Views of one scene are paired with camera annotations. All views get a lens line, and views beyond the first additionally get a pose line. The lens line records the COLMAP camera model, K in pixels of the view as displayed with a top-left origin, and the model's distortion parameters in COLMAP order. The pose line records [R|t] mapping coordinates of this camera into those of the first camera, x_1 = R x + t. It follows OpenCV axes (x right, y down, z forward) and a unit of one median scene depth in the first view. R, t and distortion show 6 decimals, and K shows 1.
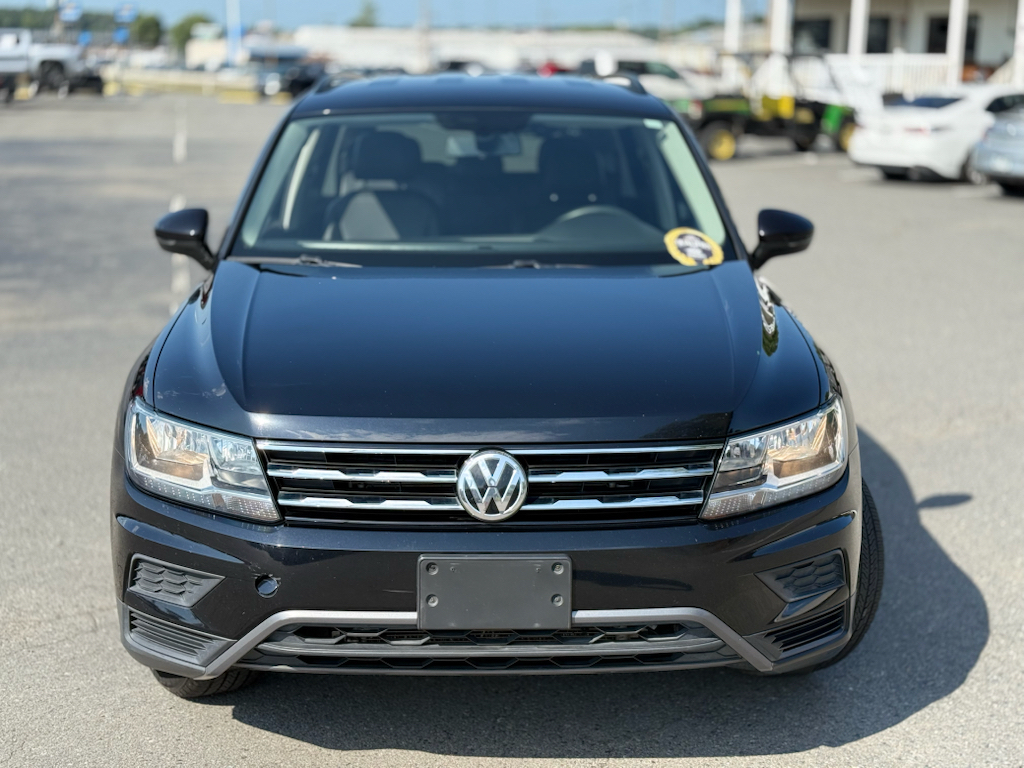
lens RADIAL K [[1434.8, 0, 511.1], [0, 1434.8, 380.8], [0, 0, 1]] dist [0.115111, 0.000000]
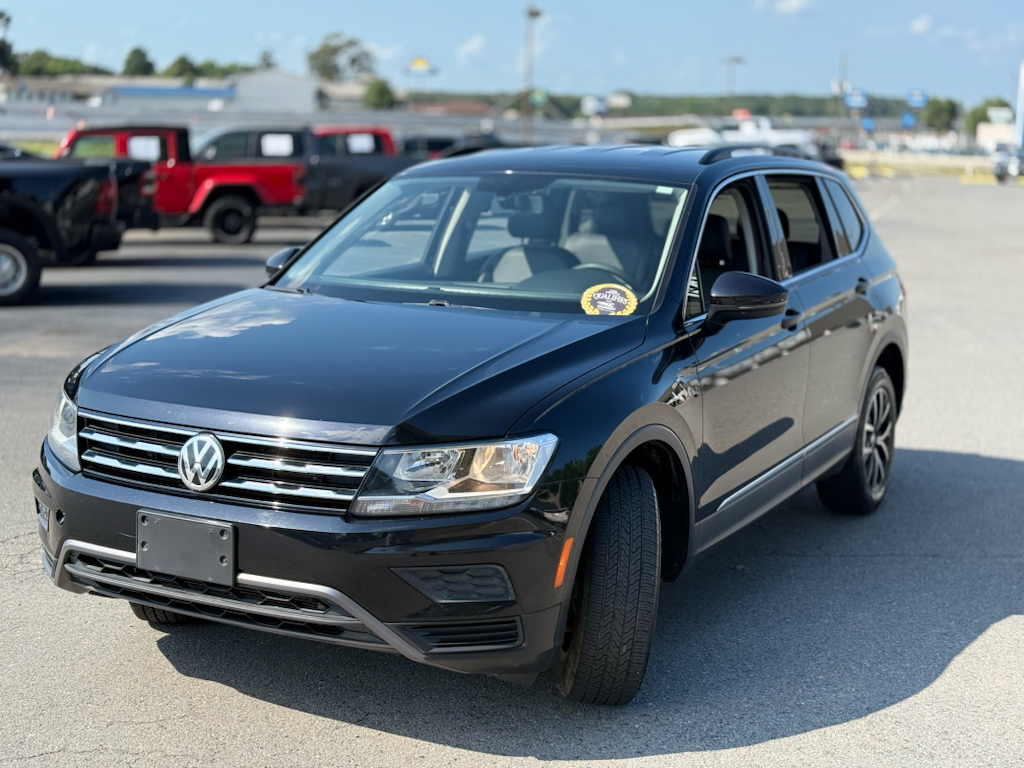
lens RADIAL K [[1434.8, 0, 518.4], [0, 1434.8, 385.9], [0, 0, 1]] dist [0.115111, 0.000000]
pose [[0.862271, 0.090716, -0.498256, 0.828432], [-0.116694, 0.992942, -0.021165, 0.002060], [0.492820, 0.076393, 0.866771, 0.050739]]
